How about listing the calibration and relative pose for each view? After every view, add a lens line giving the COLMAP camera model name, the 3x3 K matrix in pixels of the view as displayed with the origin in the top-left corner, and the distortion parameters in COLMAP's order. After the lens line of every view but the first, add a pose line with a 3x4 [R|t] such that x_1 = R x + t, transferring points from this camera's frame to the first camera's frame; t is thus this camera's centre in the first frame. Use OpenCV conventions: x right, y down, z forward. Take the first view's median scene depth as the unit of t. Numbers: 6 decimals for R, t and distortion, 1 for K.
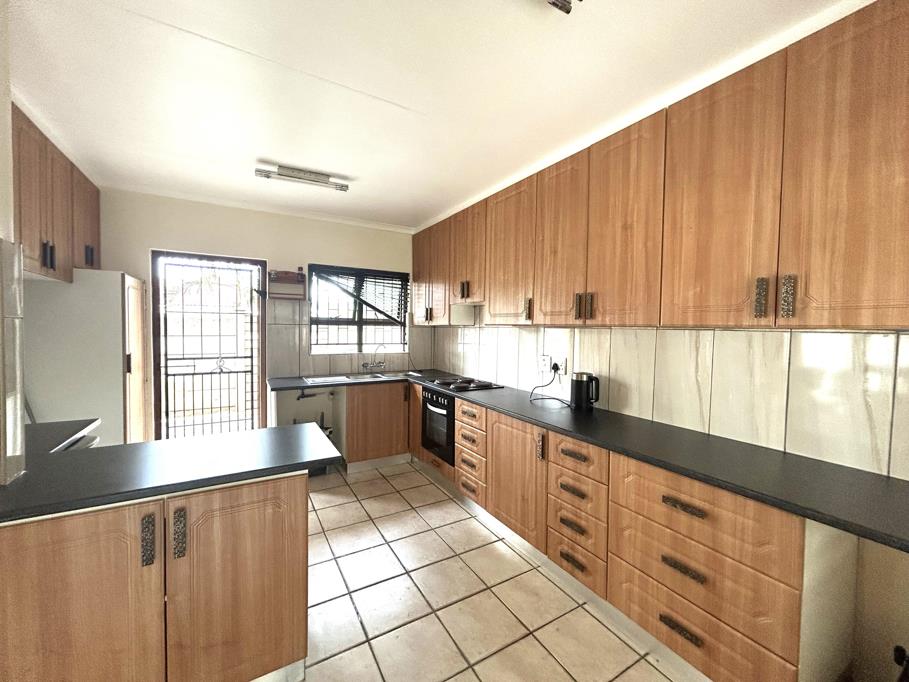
lens RADIAL K [[367.0, 0, 455.3], [0, 367.0, 338.5], [0, 0, 1]] dist [0.003686, 0.000341]
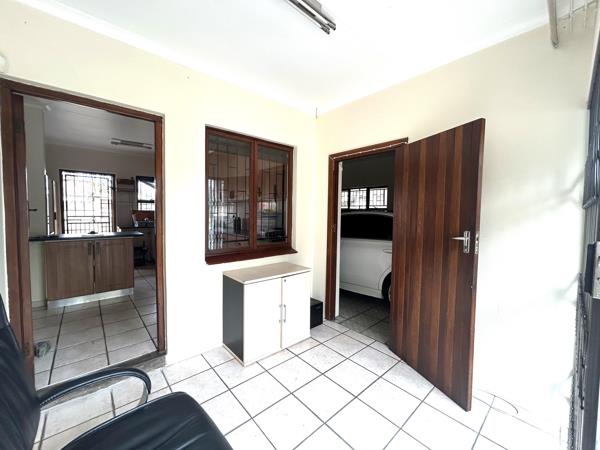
lens RADIAL K [[242.3, 0, 303.6], [0, 242.3, 226.4], [0, 0, 1]] dist [0.003686, 0.000341]
pose [[0.977815, -0.024677, 0.208010, 0.298894], [0.023908, 0.999695, 0.006211, 0.127153], [-0.208100, -0.001100, 0.978107, -0.697639]]
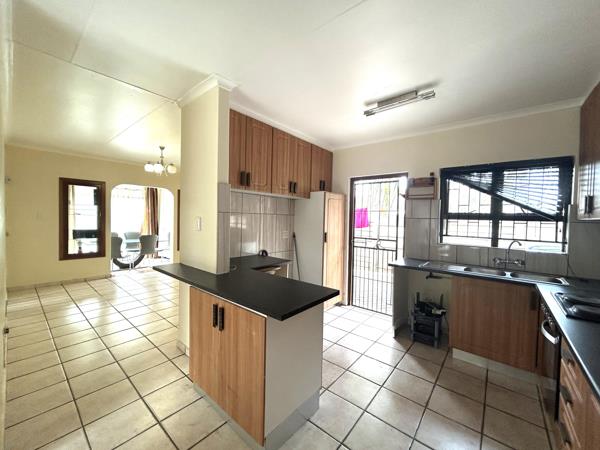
lens RADIAL K [[242.3, 0, 299.2], [0, 242.3, 222.9], [0, 0, 1]] dist [0.003686, 0.000341]
pose [[0.347711, 0.015148, -0.937479, 0.196776], [-0.051278, 0.998680, -0.002882, 0.001651], [0.936199, 0.049074, 0.348029, 0.297127]]
